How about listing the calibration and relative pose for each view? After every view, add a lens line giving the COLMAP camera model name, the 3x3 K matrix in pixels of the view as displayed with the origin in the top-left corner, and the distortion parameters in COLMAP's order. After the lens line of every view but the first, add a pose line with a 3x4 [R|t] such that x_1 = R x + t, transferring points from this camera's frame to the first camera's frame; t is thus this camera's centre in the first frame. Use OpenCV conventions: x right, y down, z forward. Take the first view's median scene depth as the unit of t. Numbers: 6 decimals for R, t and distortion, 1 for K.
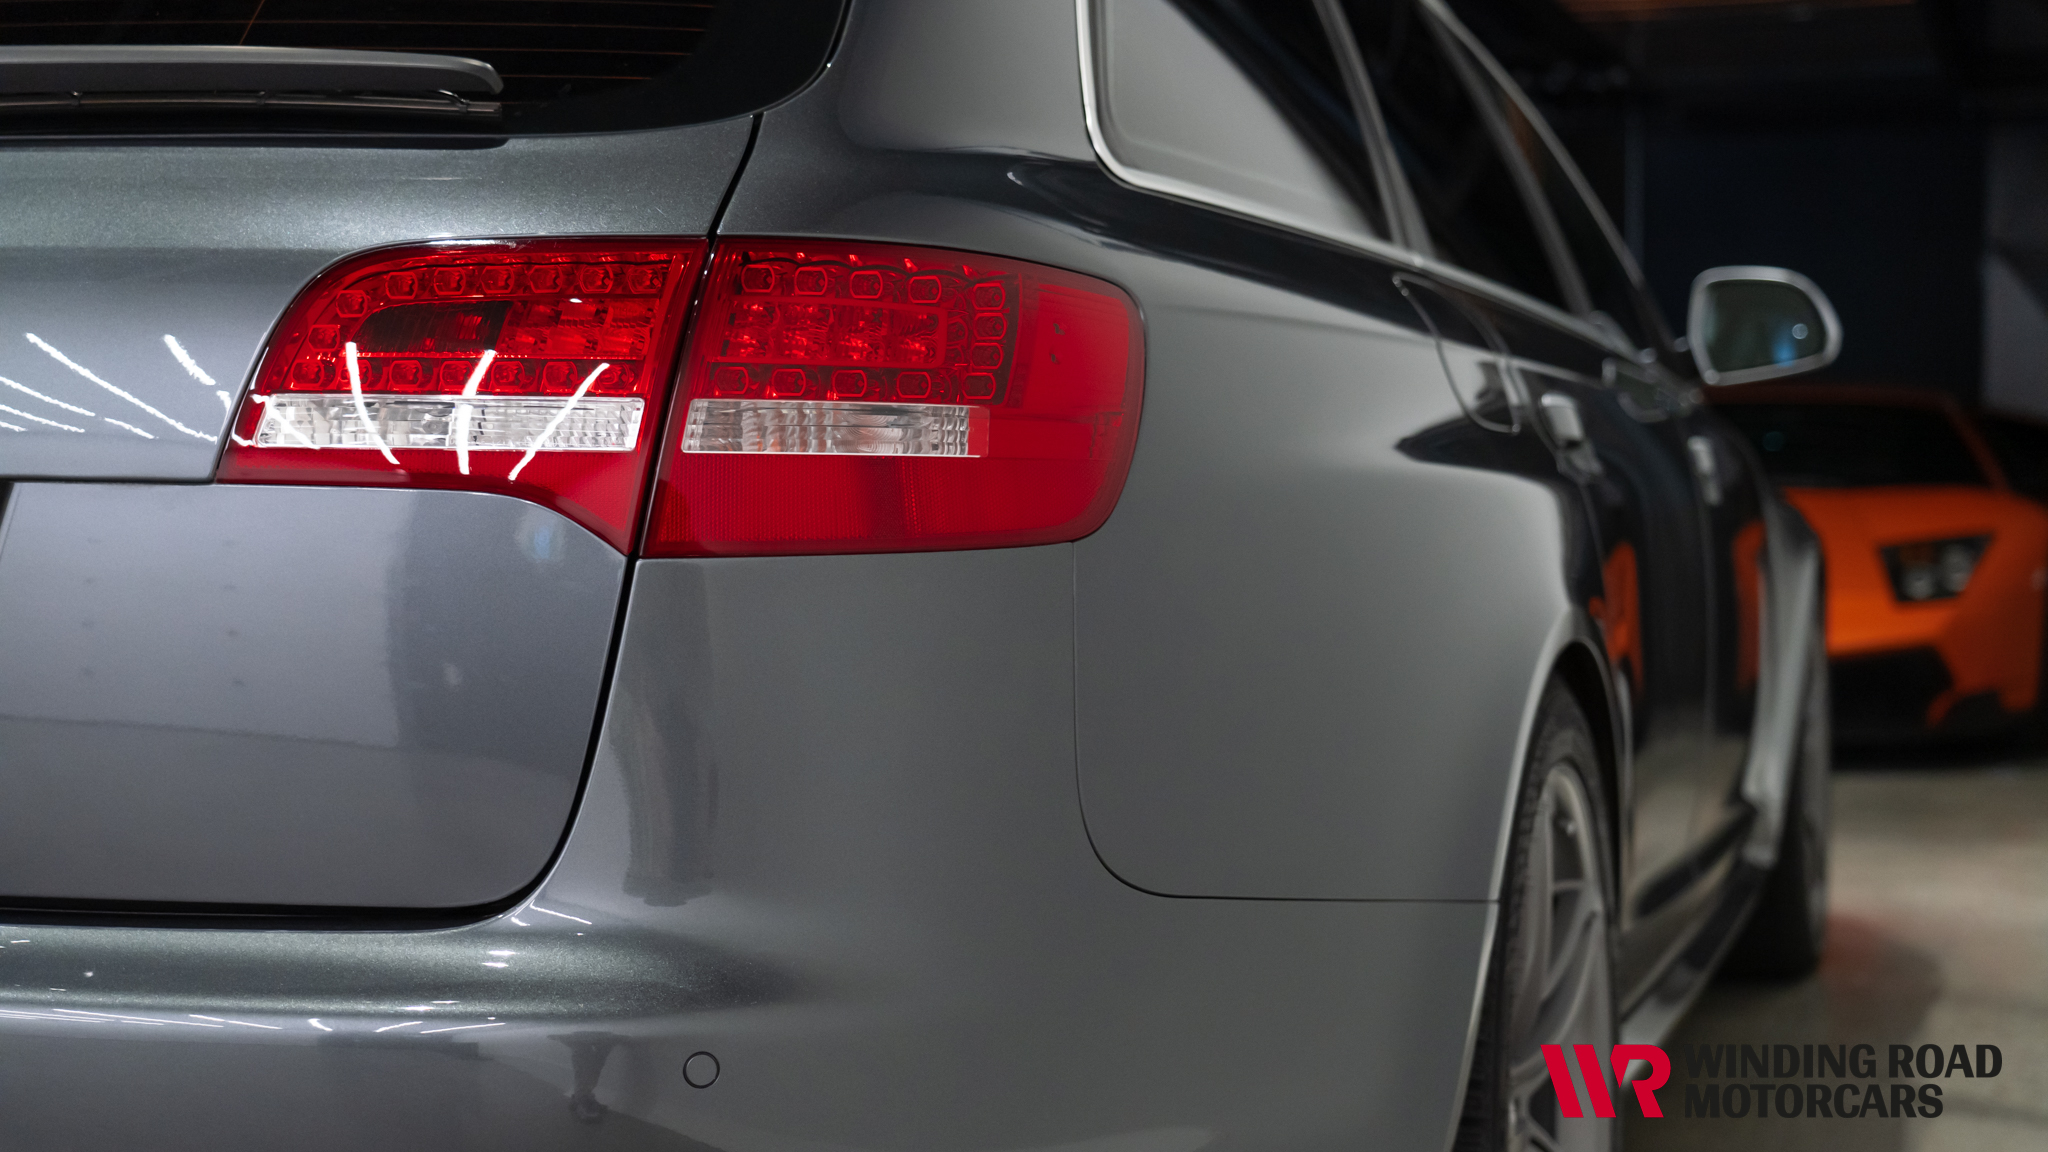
lens RADIAL K [[2983.3, 0, 1024.0], [0, 2983.3, 576.0], [0, 0, 1]] dist [0.018969, 0.016046]
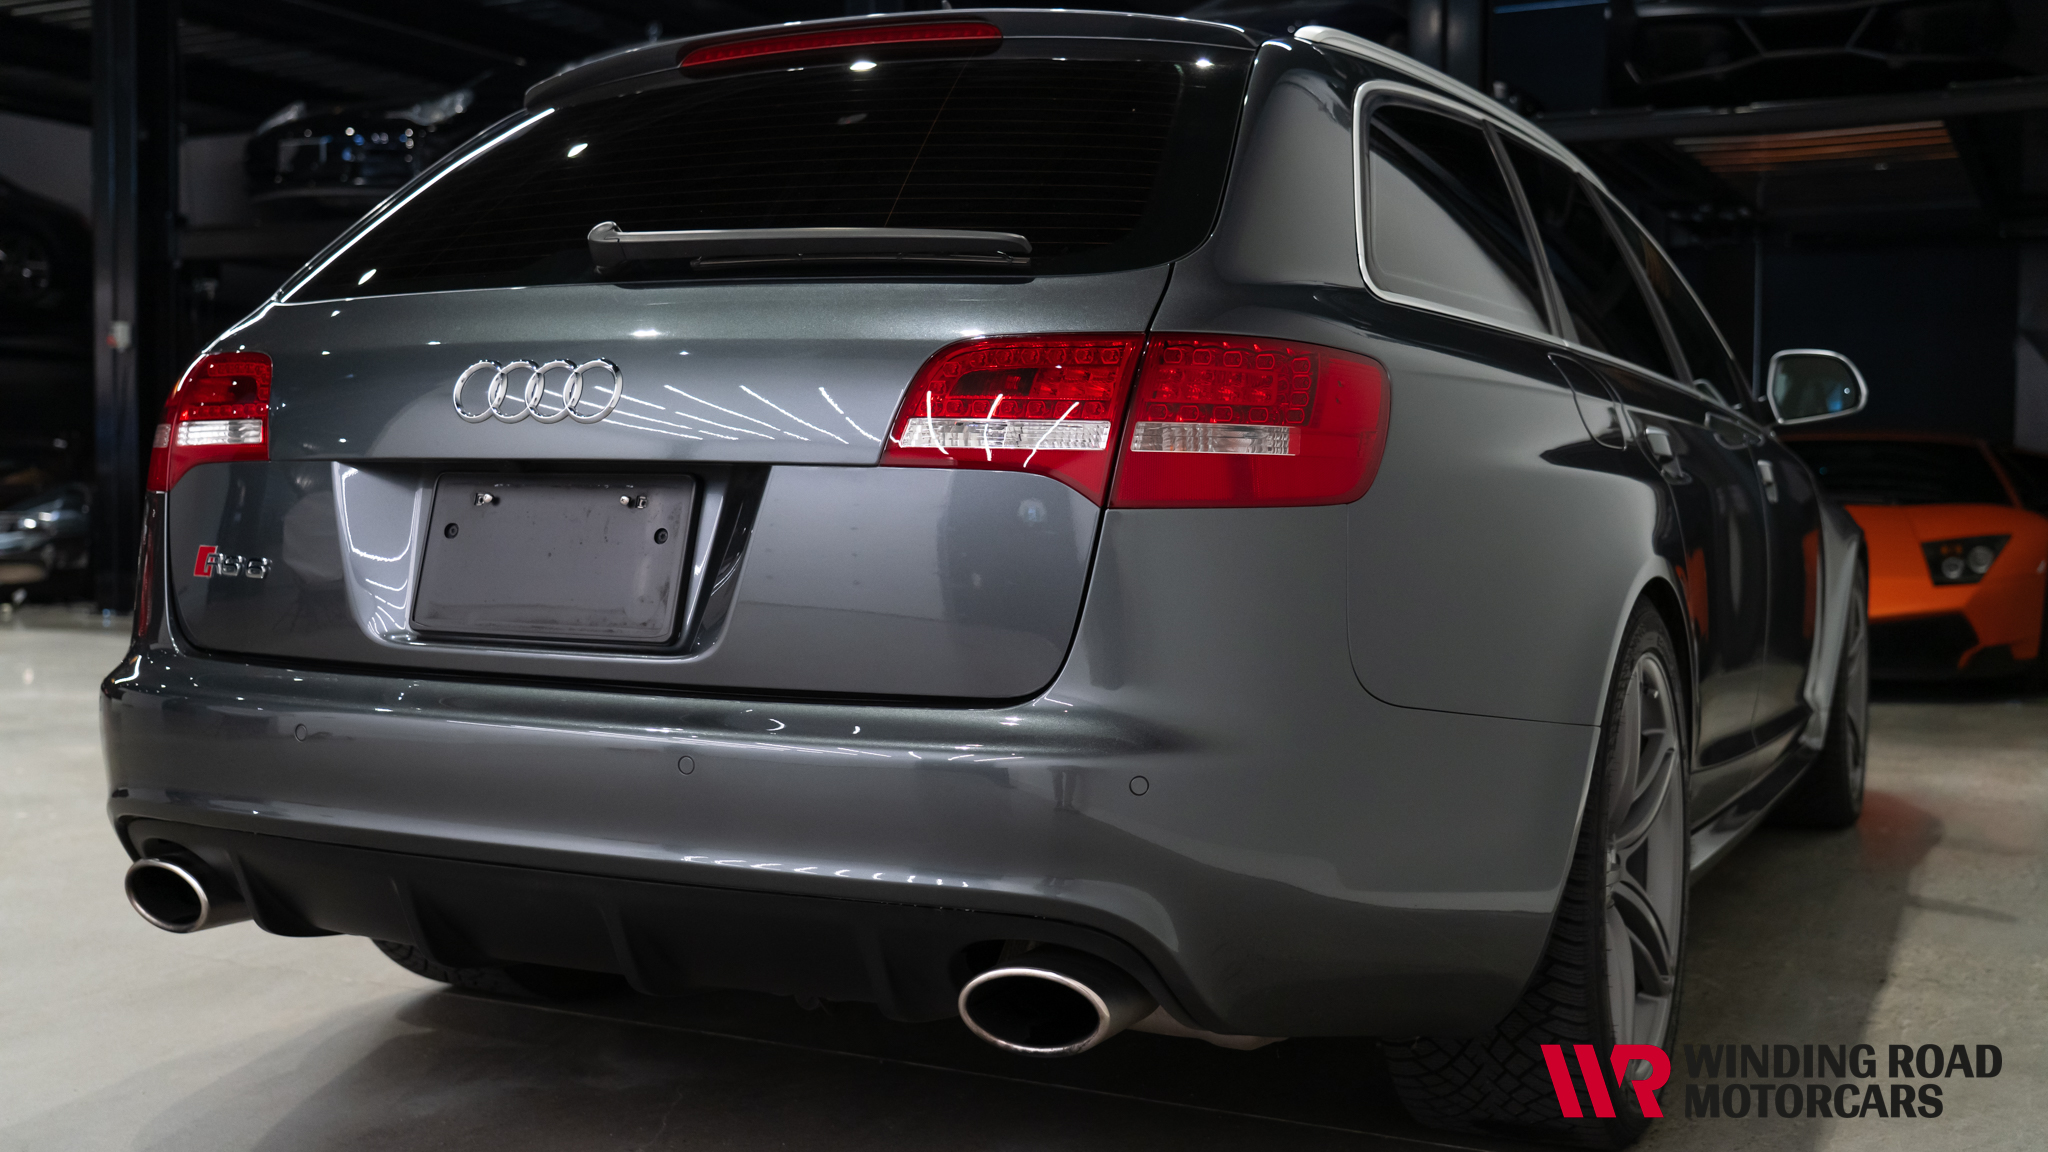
lens RADIAL K [[2198.6, 0, 1024.0], [0, 2198.6, 576.0], [0, 0, 1]] dist [0.004063, -0.010060]
pose [[0.991203, 0.013842, -0.131624, -0.001112], [-0.013684, 0.999904, 0.002106, 0.027269], [0.131641, -0.000286, 0.991297, -0.280457]]
